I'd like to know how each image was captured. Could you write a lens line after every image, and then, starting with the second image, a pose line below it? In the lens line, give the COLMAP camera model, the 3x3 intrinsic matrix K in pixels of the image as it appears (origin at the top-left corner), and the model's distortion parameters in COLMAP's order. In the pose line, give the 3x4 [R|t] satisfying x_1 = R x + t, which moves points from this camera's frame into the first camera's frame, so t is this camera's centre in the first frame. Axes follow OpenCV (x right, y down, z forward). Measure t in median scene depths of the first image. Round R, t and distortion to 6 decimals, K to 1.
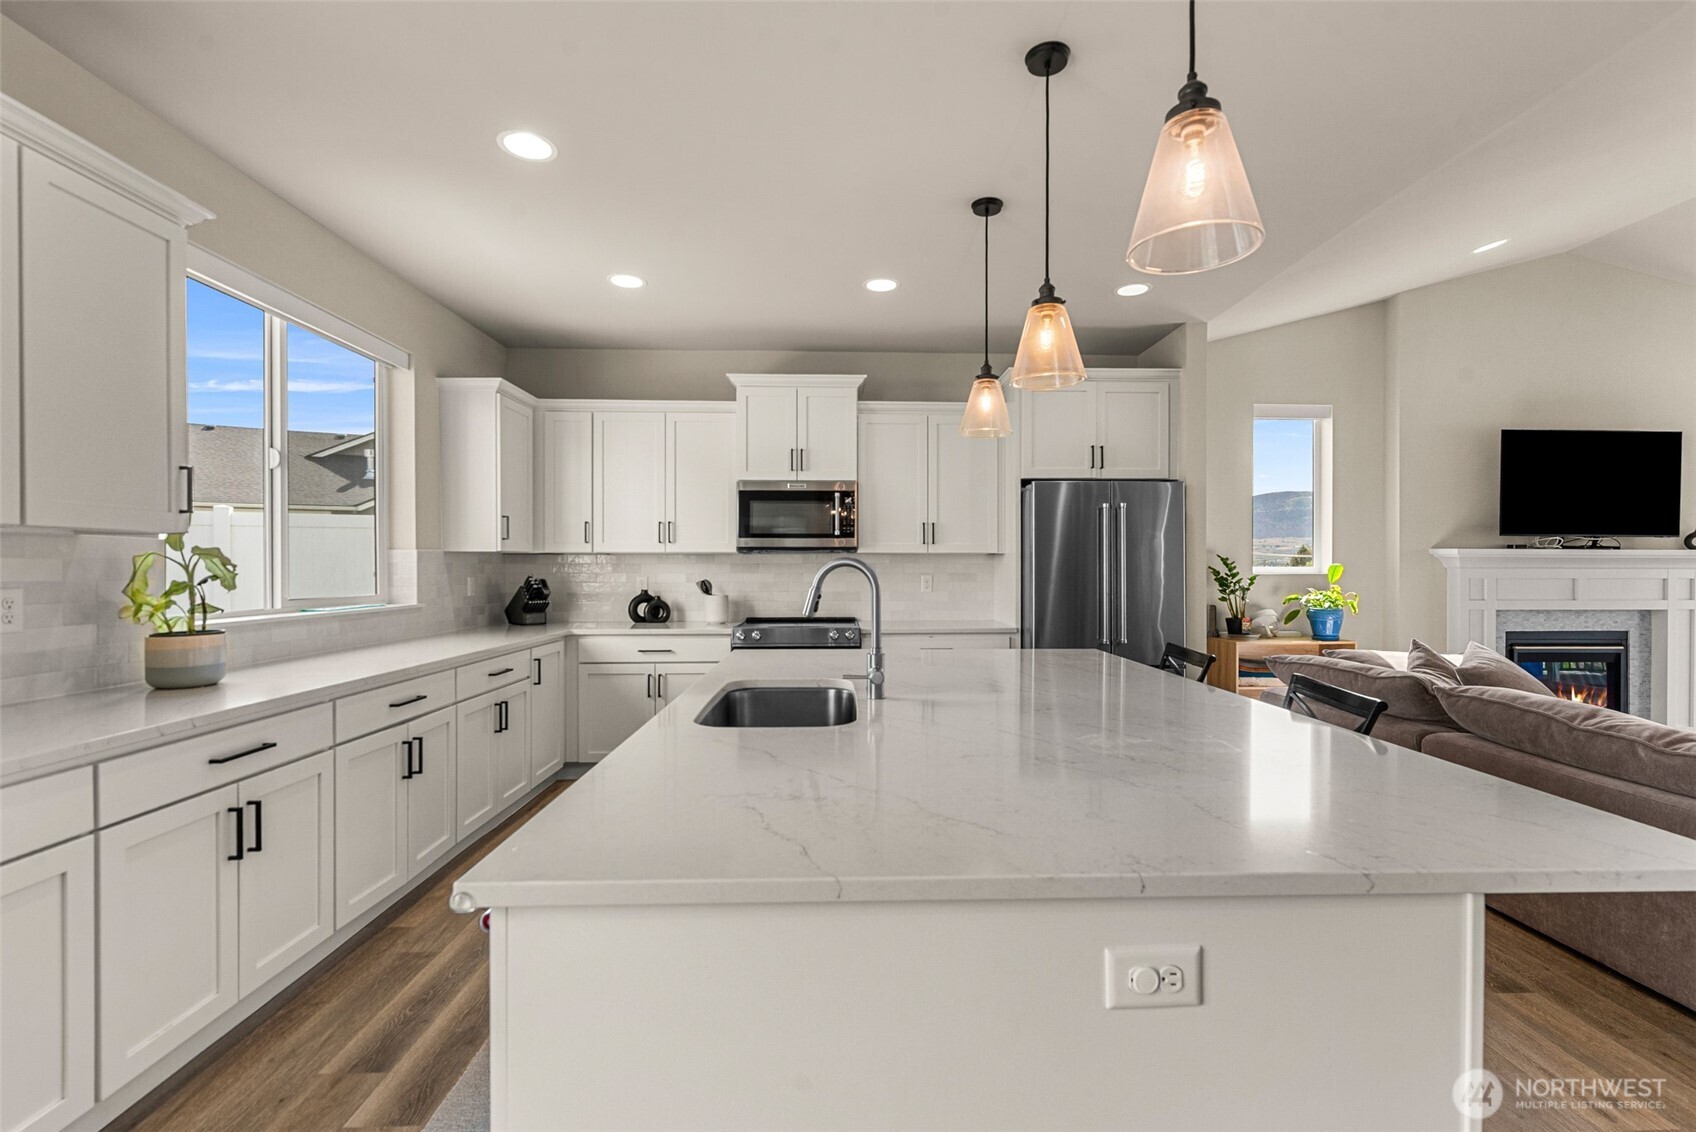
lens RADIAL K [[741.8, 0, 863.4], [0, 741.8, 573.9], [0, 0, 1]] dist [0.008129, -0.001206]
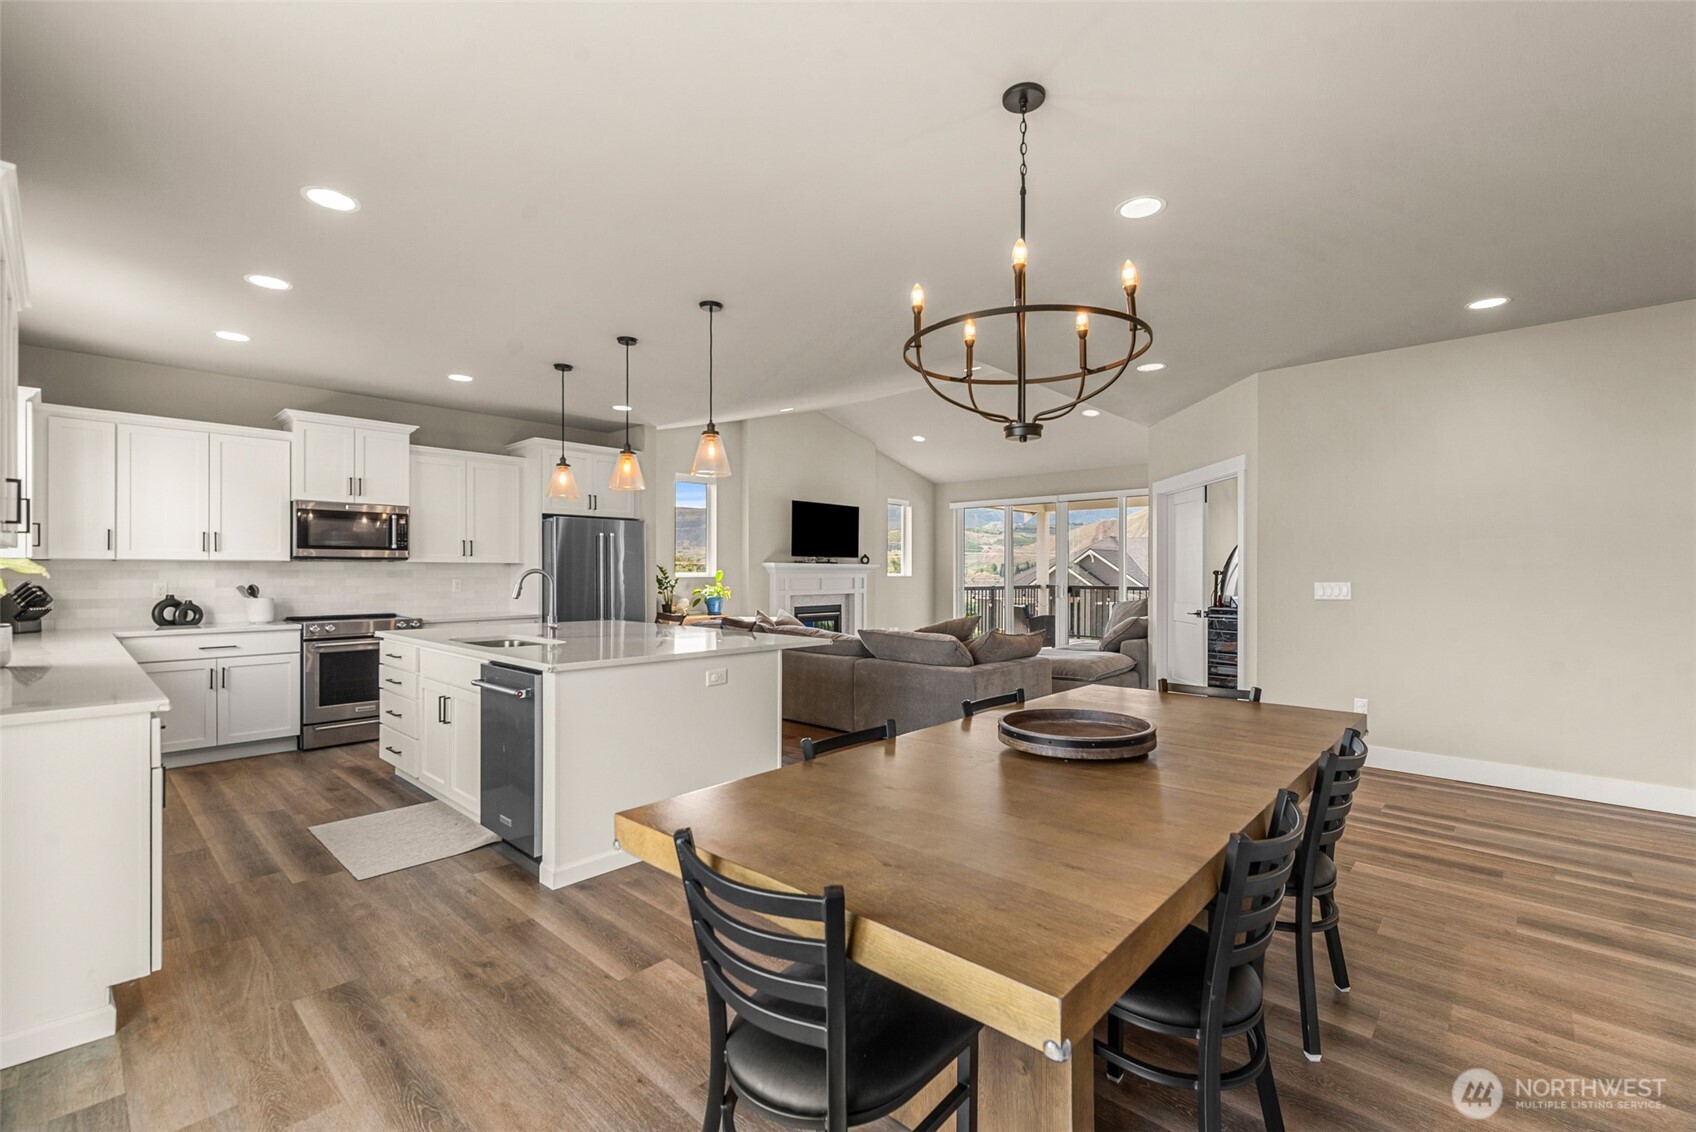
lens RADIAL K [[741.8, 0, 856.0], [0, 741.8, 570.7], [0, 0, 1]] dist [0.008129, -0.001206]
pose [[0.707942, 0.000768, 0.706270, -0.366968], [0.006634, 0.999948, -0.007737, 0.001534], [-0.706239, 0.010163, 0.707901, -0.455841]]
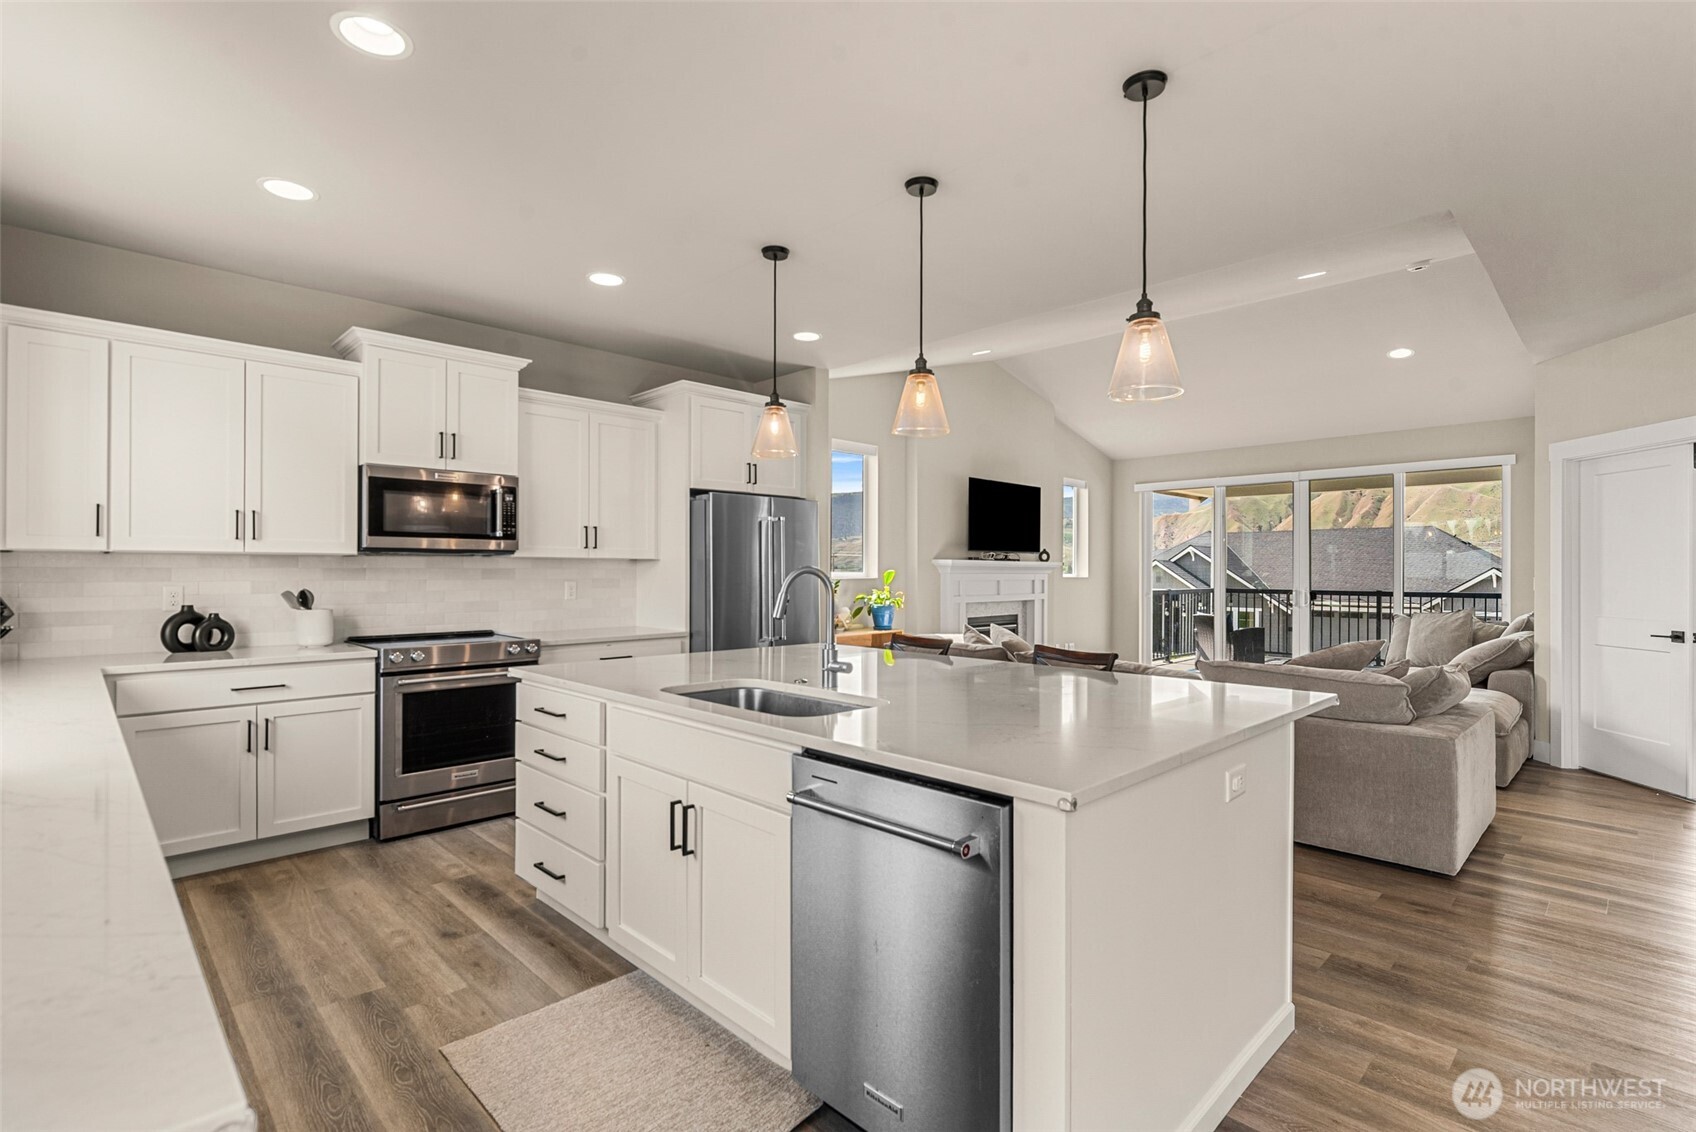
lens RADIAL K [[801.4, 0, 855.0], [0, 801.4, 568.1], [0, 0, 1]] dist [-0.000200, 0.000698]
pose [[0.736250, 0.003639, 0.676699, -0.355555], [0.004777, 0.999933, -0.010576, -0.002879], [-0.676692, 0.011019, 0.736184, 0.019989]]
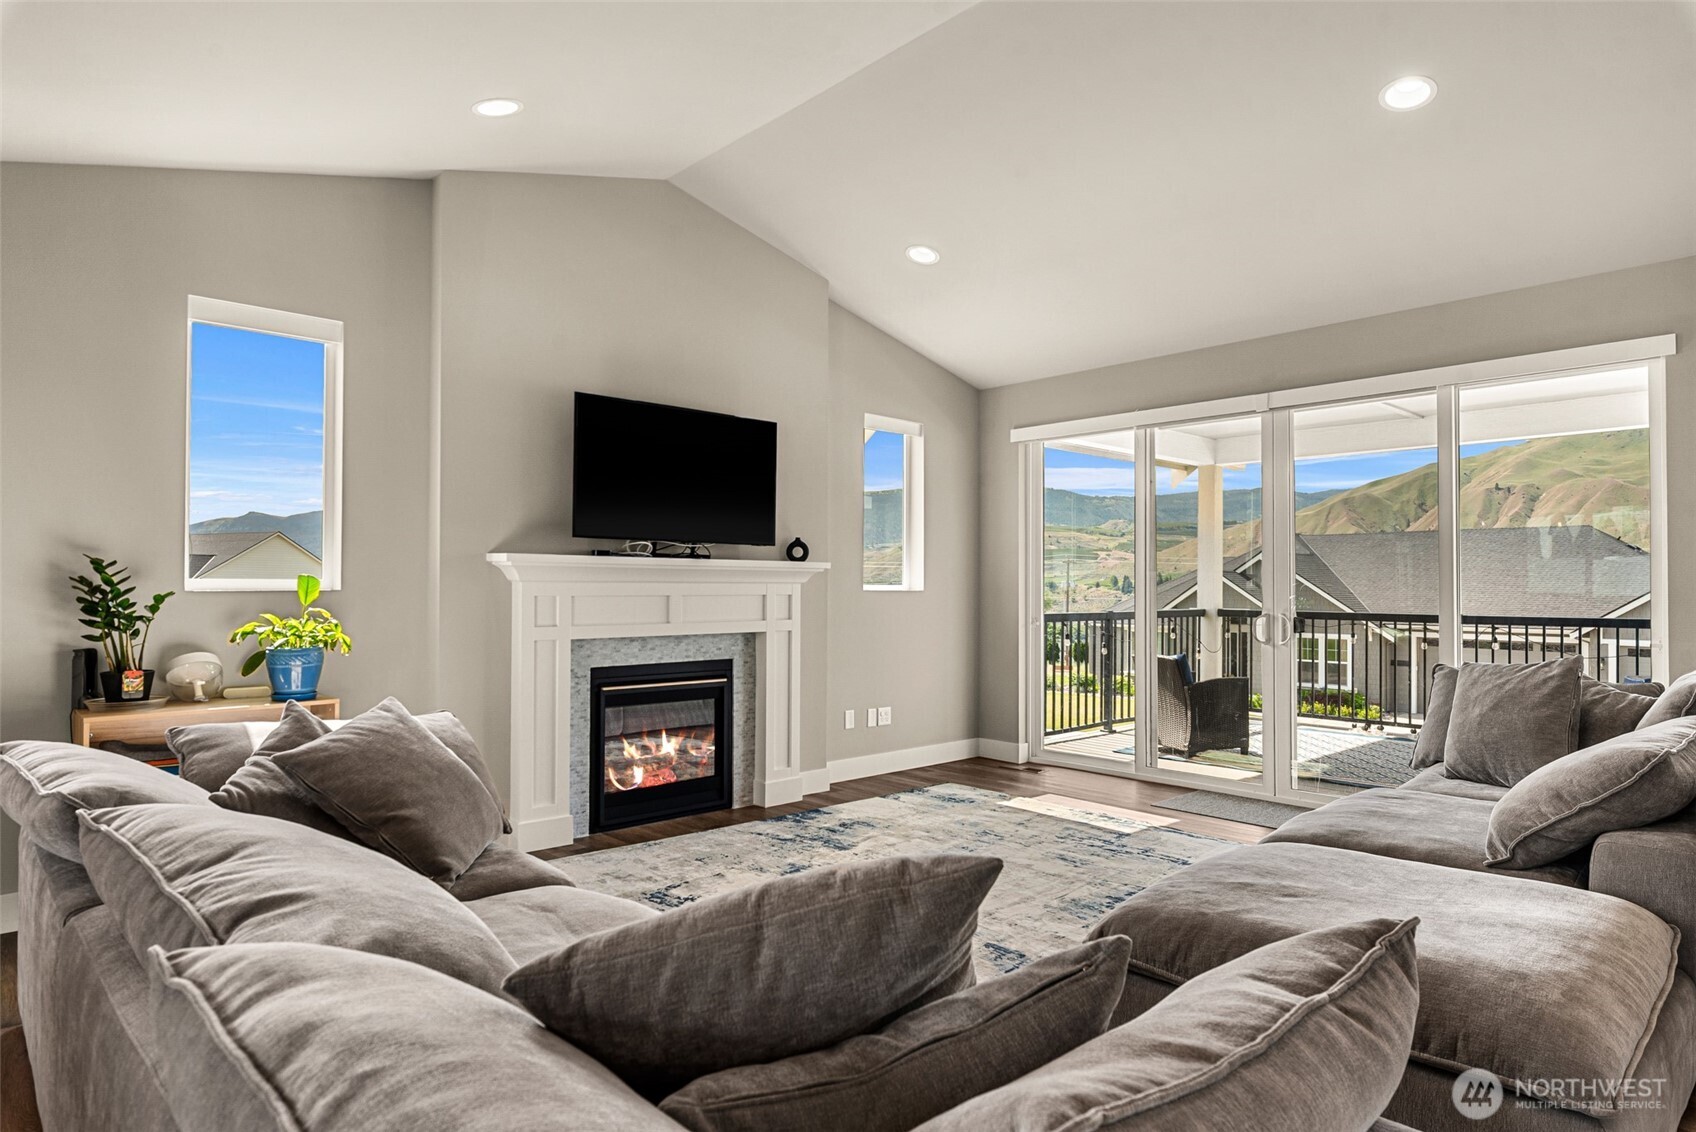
lens RADIAL K [[962.8, 0, 861.0], [0, 962.8, 570.5], [0, 0, 1]] dist [-0.002290, 0.000304]
pose [[0.757677, 0.011954, 0.652520, 0.474953], [0.004406, 0.999716, -0.023431, 0.004705], [-0.652615, 0.020629, 0.757409, 0.115903]]
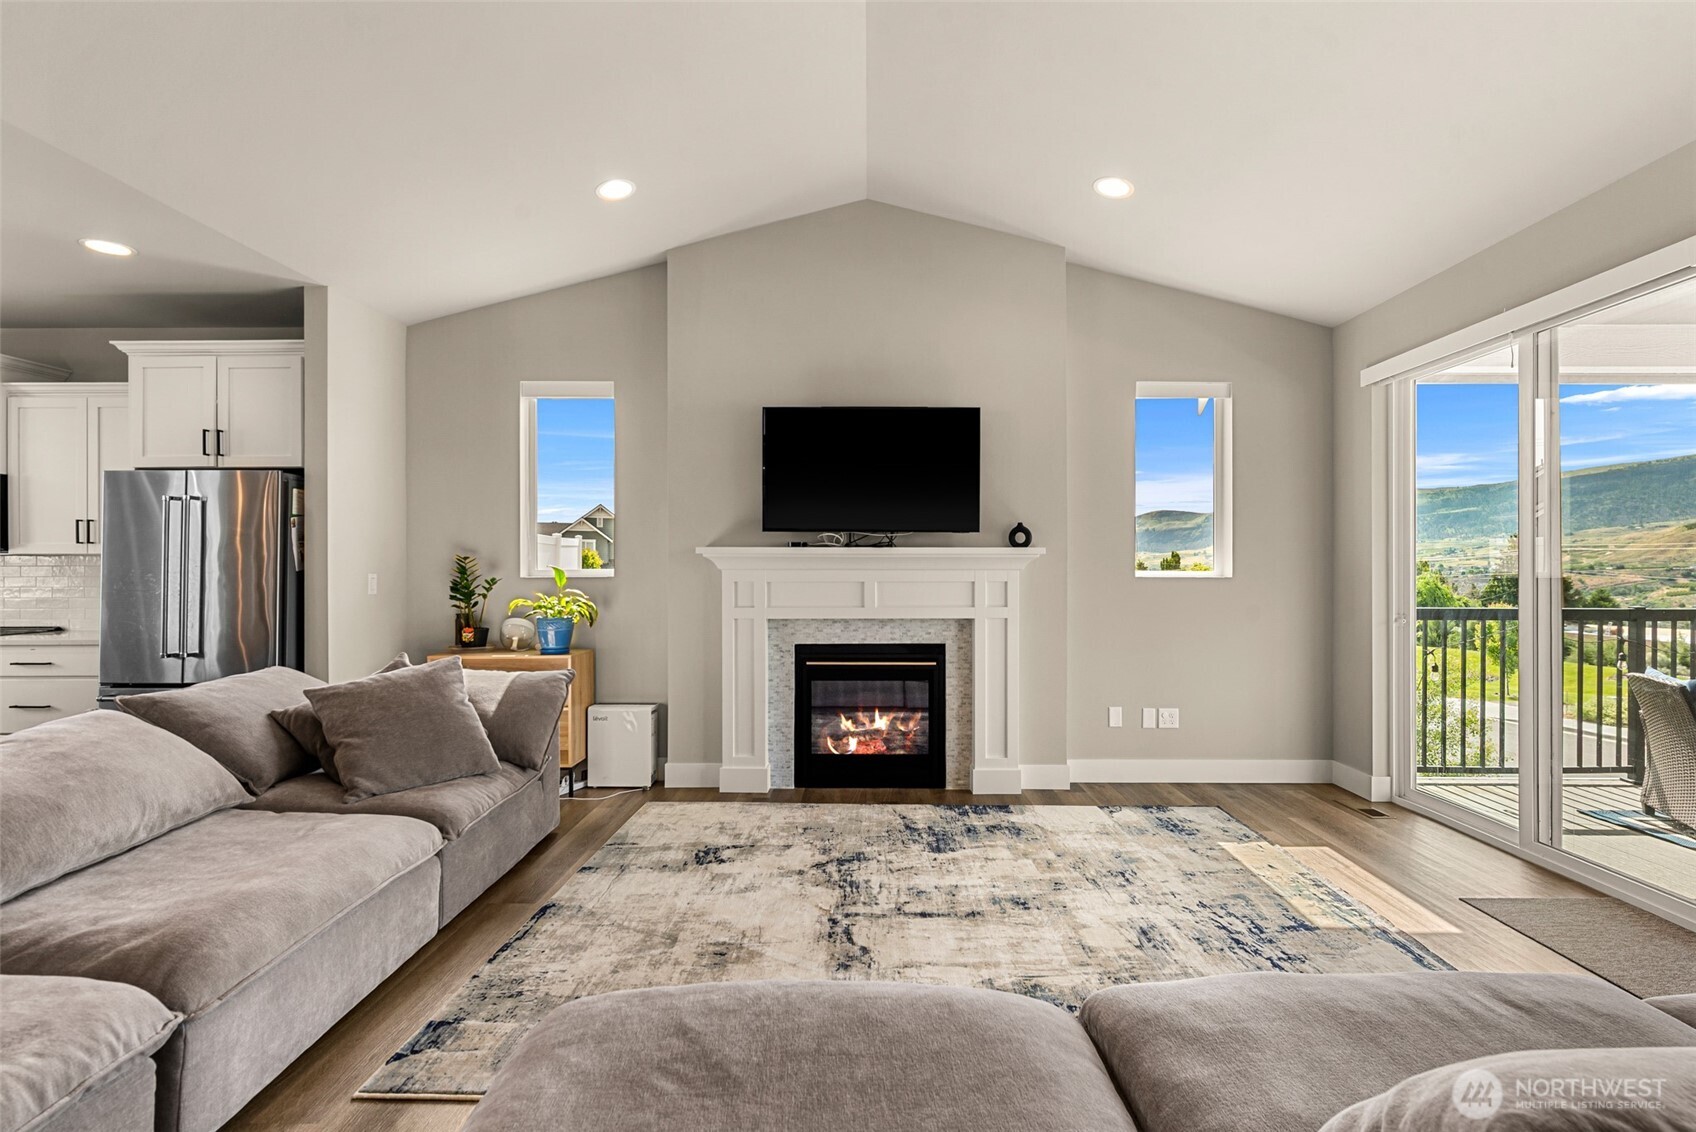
lens RADIAL K [[801.4, 0, 865.7], [0, 801.4, 571.1], [0, 0, 1]] dist [-0.000200, 0.000698]
pose [[0.998714, -0.002217, -0.050651, 1.056312], [0.001586, 0.999921, -0.012488, 0.005537], [0.050674, 0.012391, 0.998638, 0.100372]]
